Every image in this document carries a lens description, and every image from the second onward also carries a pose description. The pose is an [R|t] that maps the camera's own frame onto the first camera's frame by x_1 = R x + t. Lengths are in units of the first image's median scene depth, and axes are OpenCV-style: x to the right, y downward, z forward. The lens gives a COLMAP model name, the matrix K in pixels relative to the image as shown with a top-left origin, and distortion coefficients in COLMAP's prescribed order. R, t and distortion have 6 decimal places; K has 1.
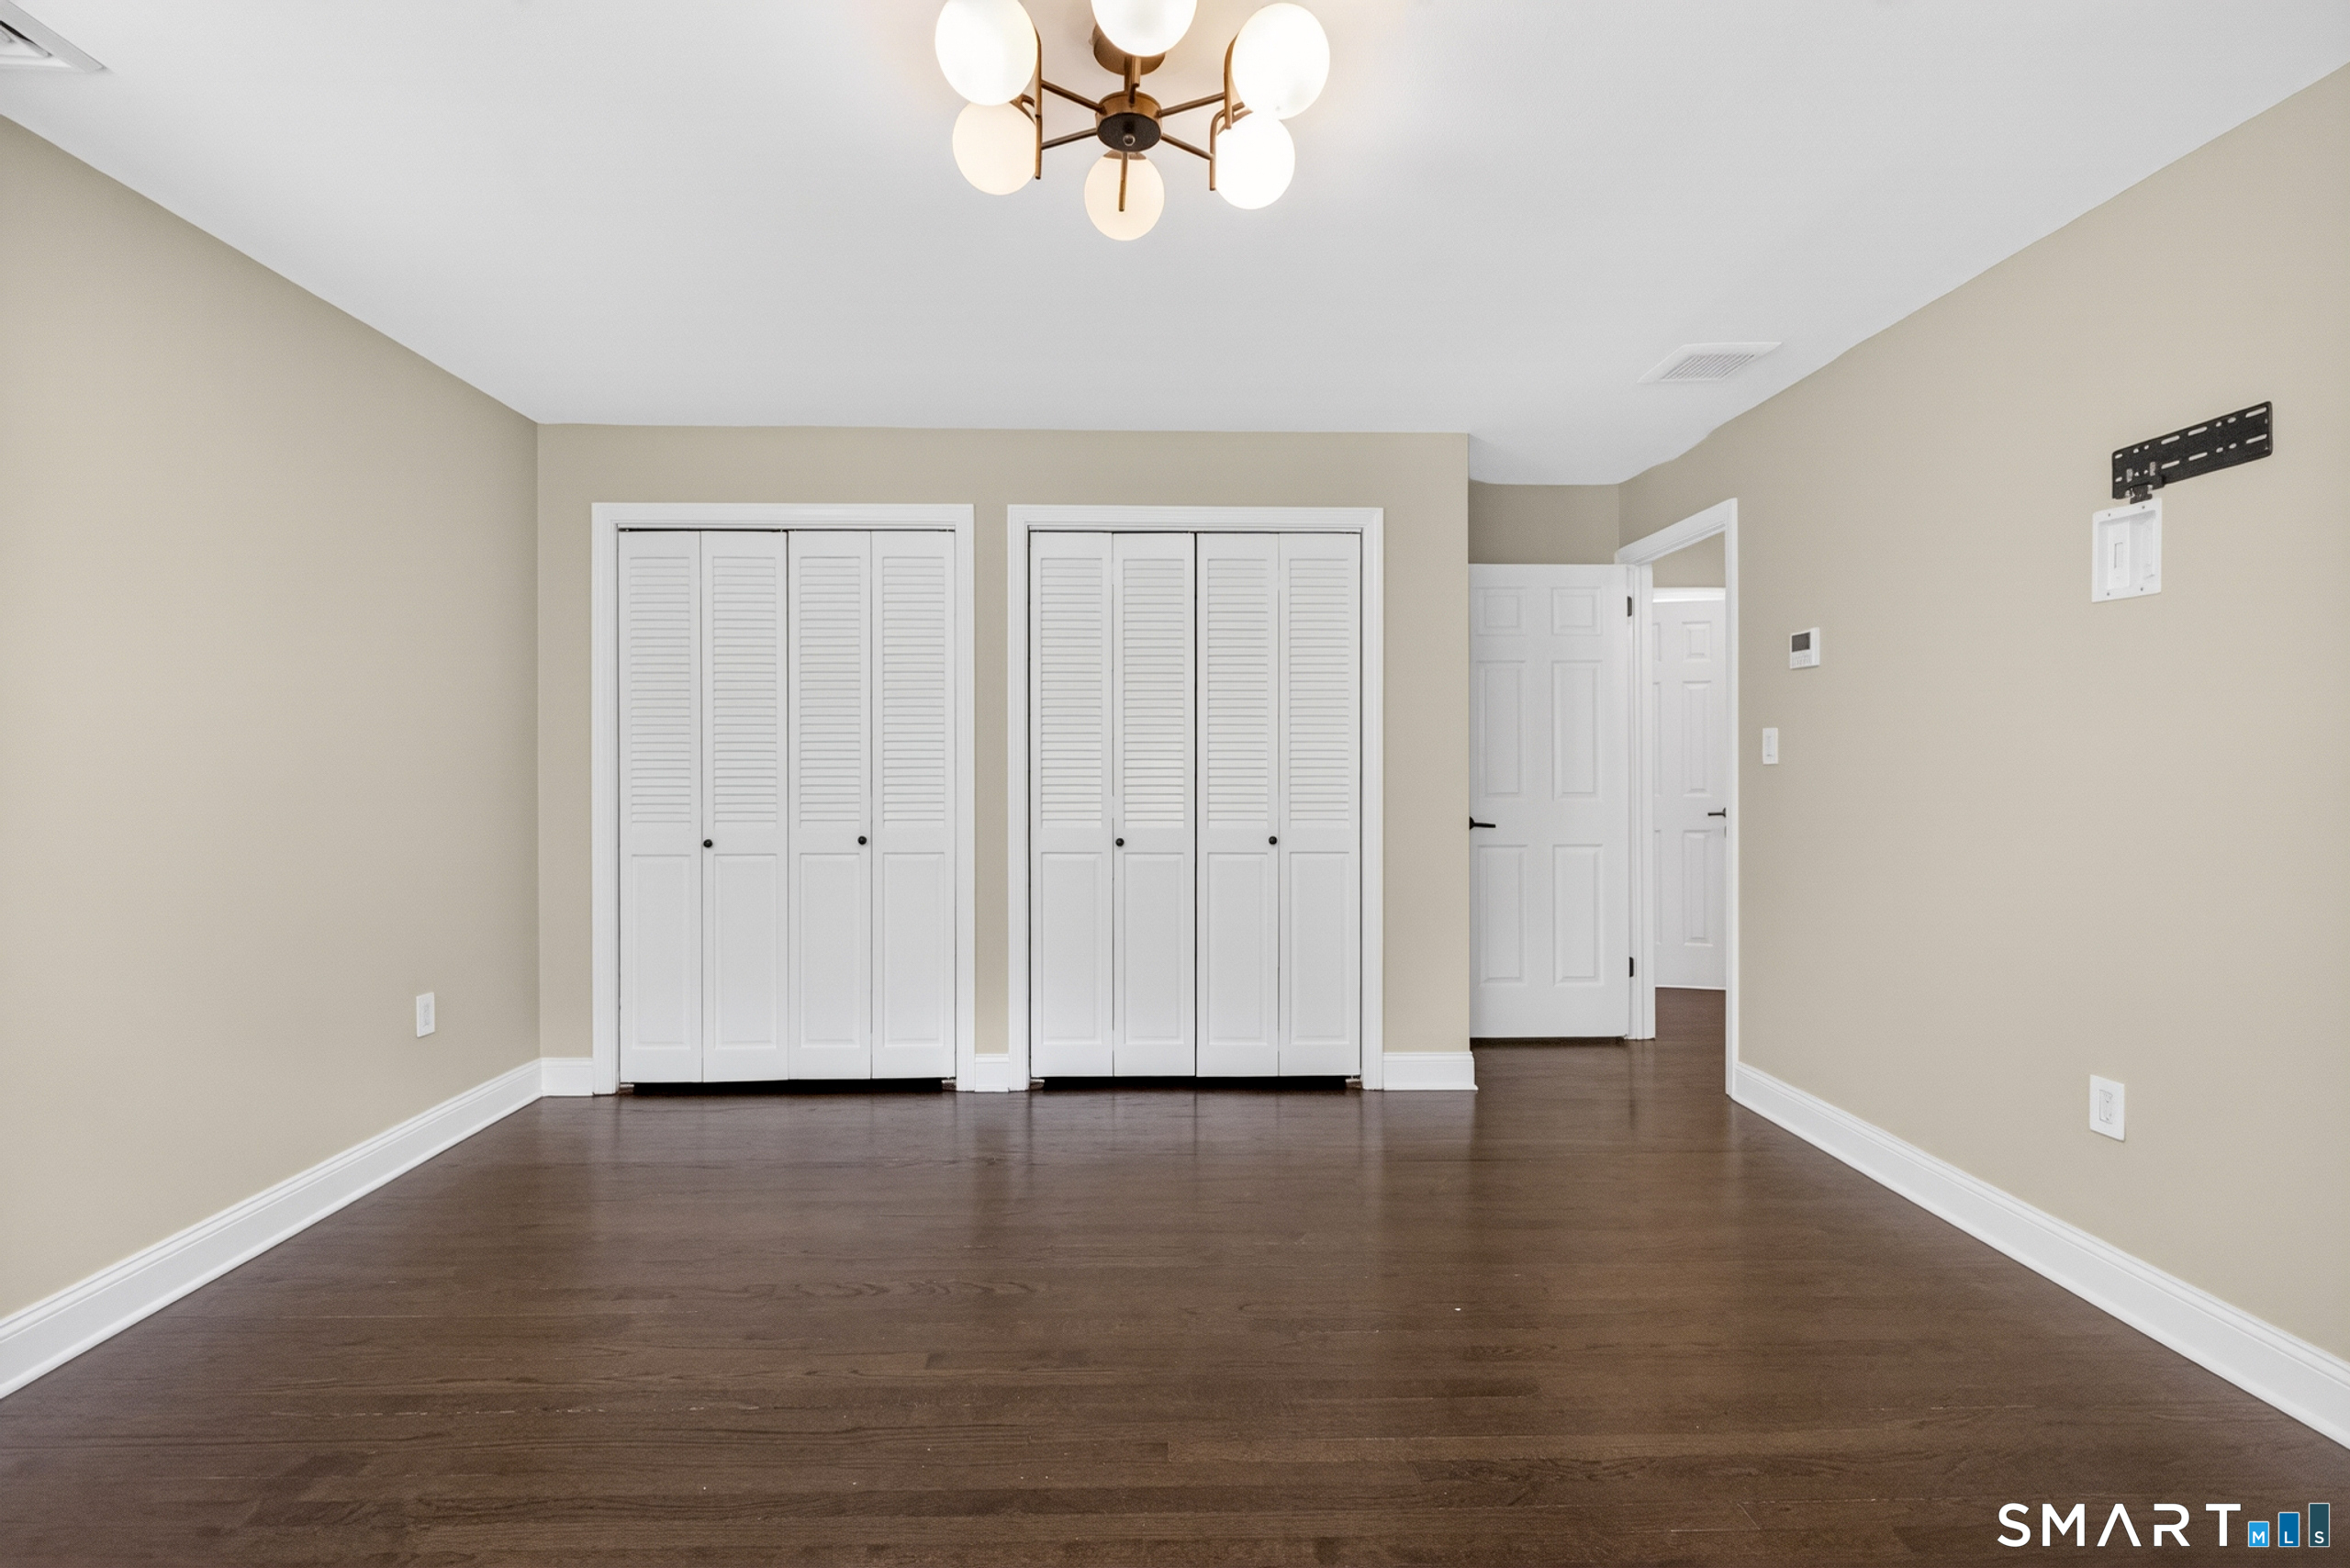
lens RADIAL K [[1054.2, 0, 1162.8], [0, 1054.2, 777.3], [0, 0, 1]] dist [-0.004308, -0.001756]
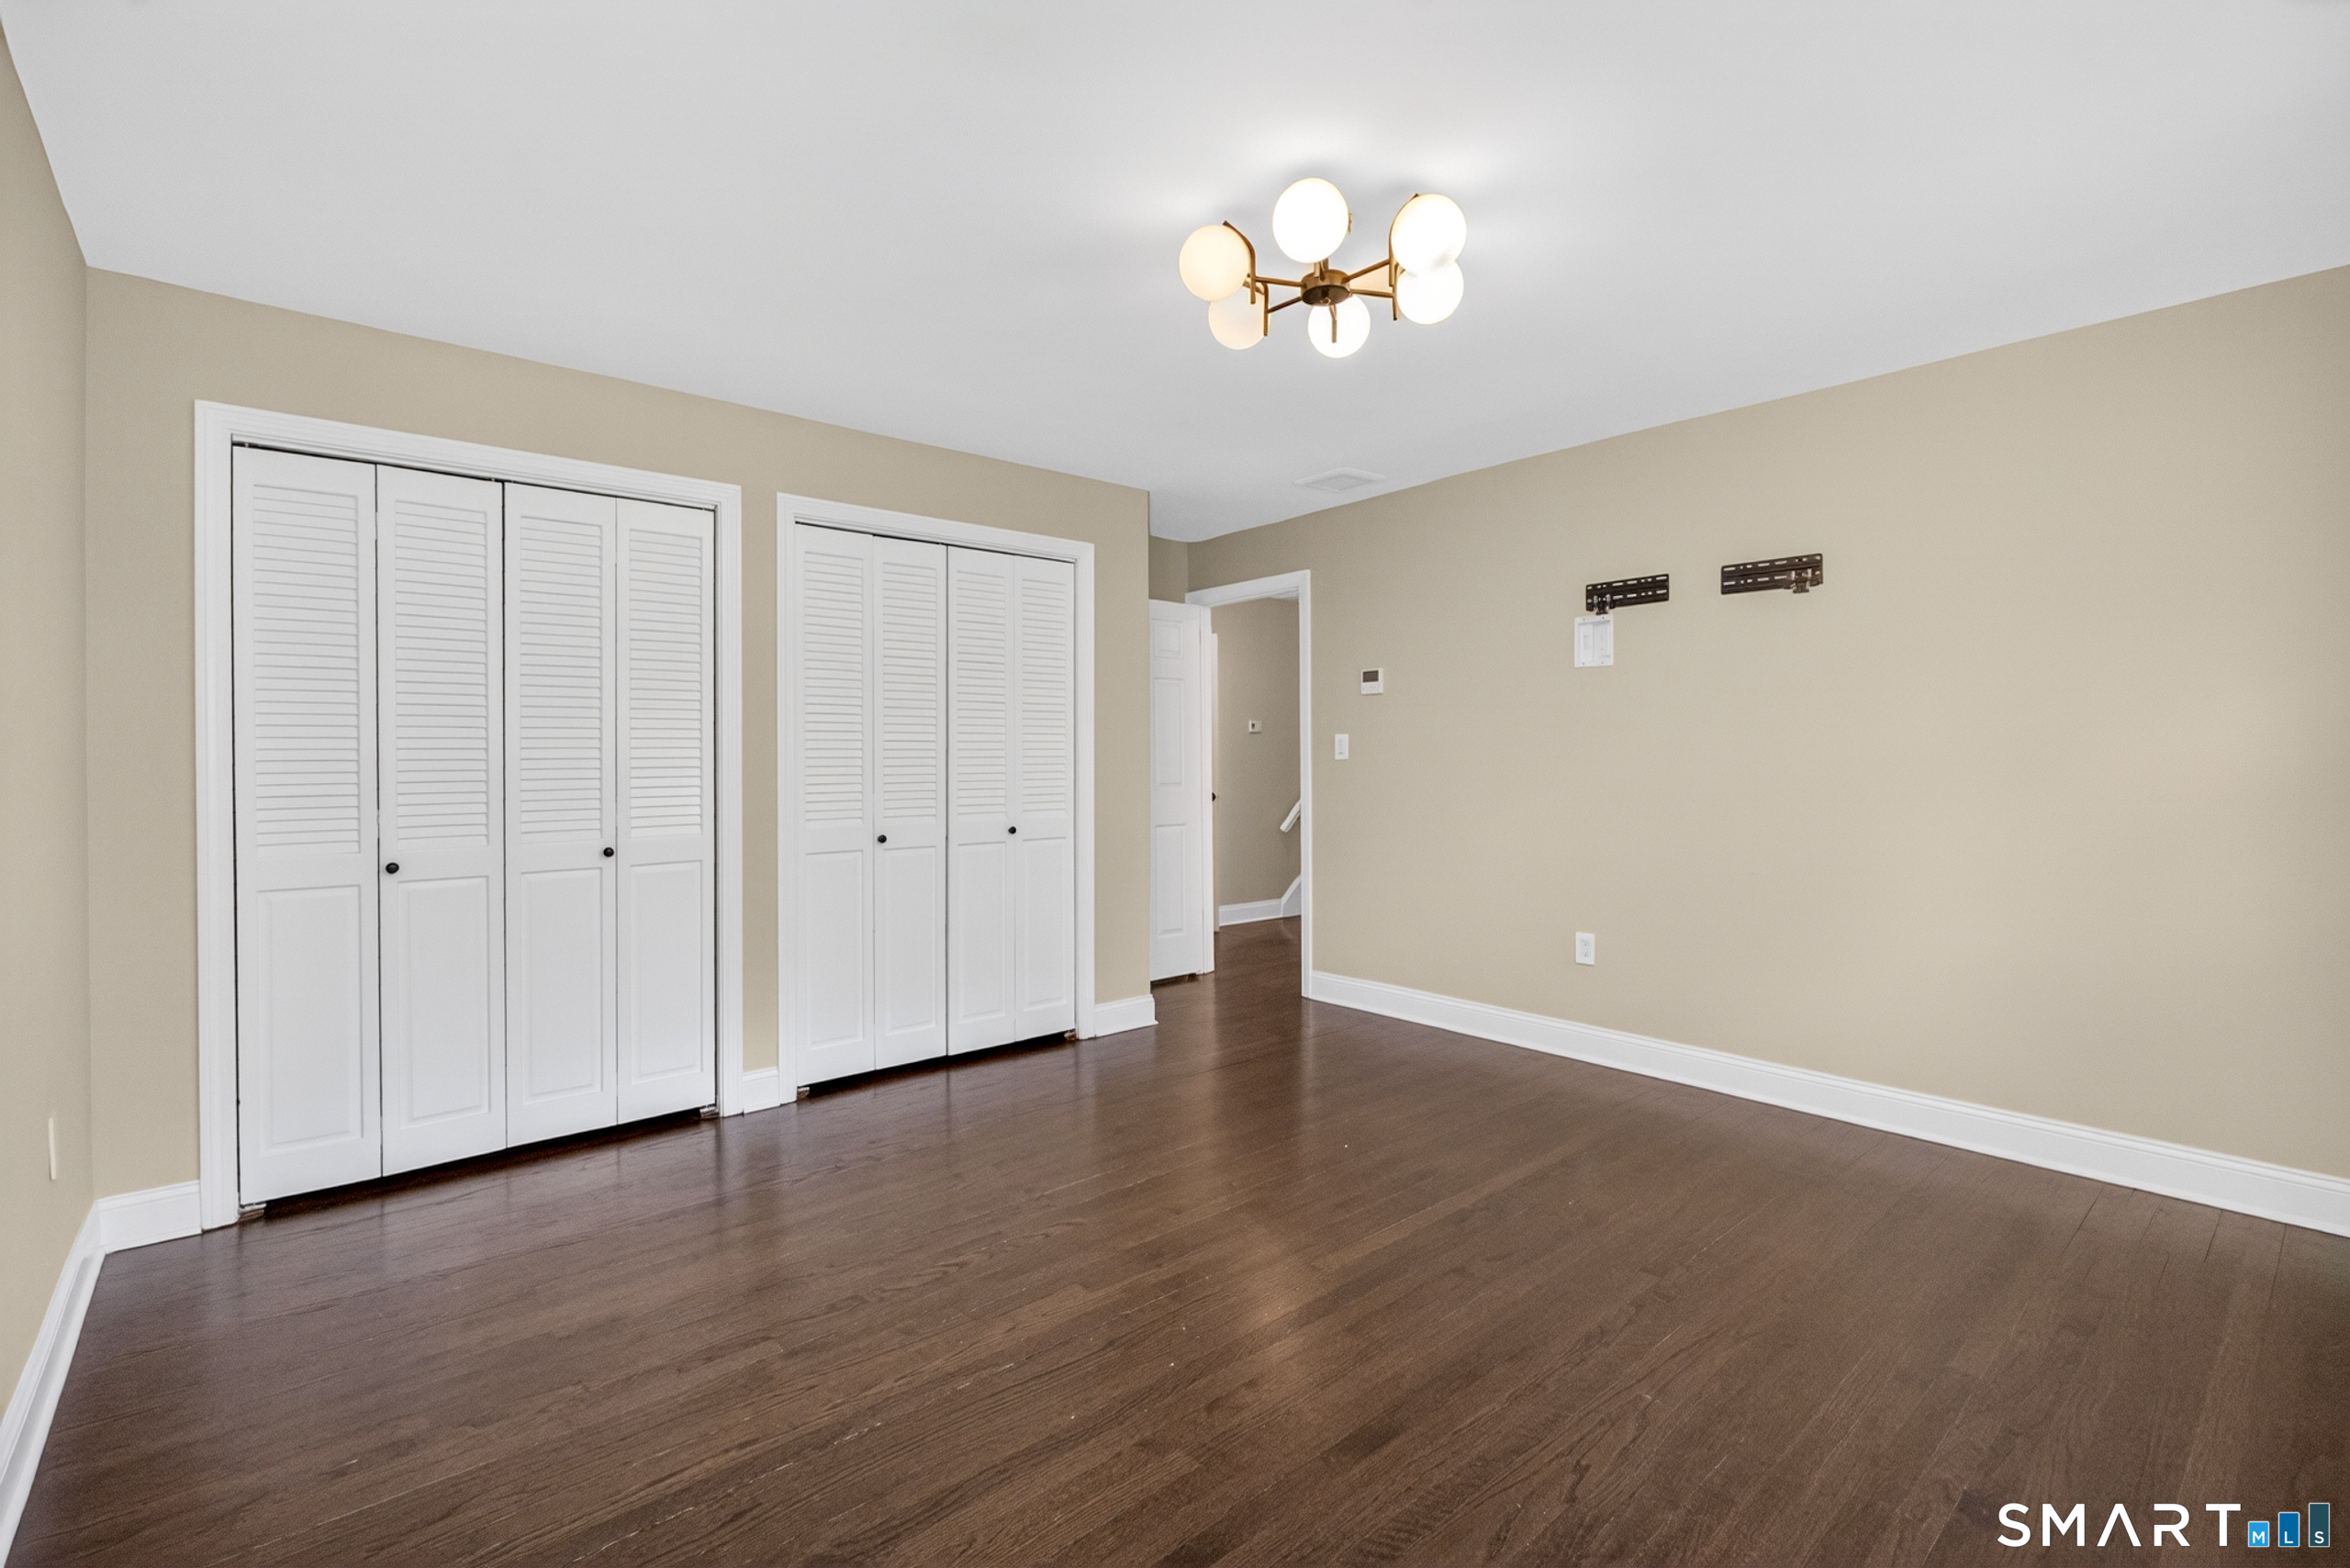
lens RADIAL K [[1054.2, 0, 1170.6], [0, 1054.2, 770.5], [0, 0, 1]] dist [-0.004308, -0.001756]
pose [[0.771053, -0.011027, 0.636675, -0.487324], [0.014163, 0.999900, 0.000165, -0.000627], [-0.636613, 0.008890, 0.771132, 0.035123]]
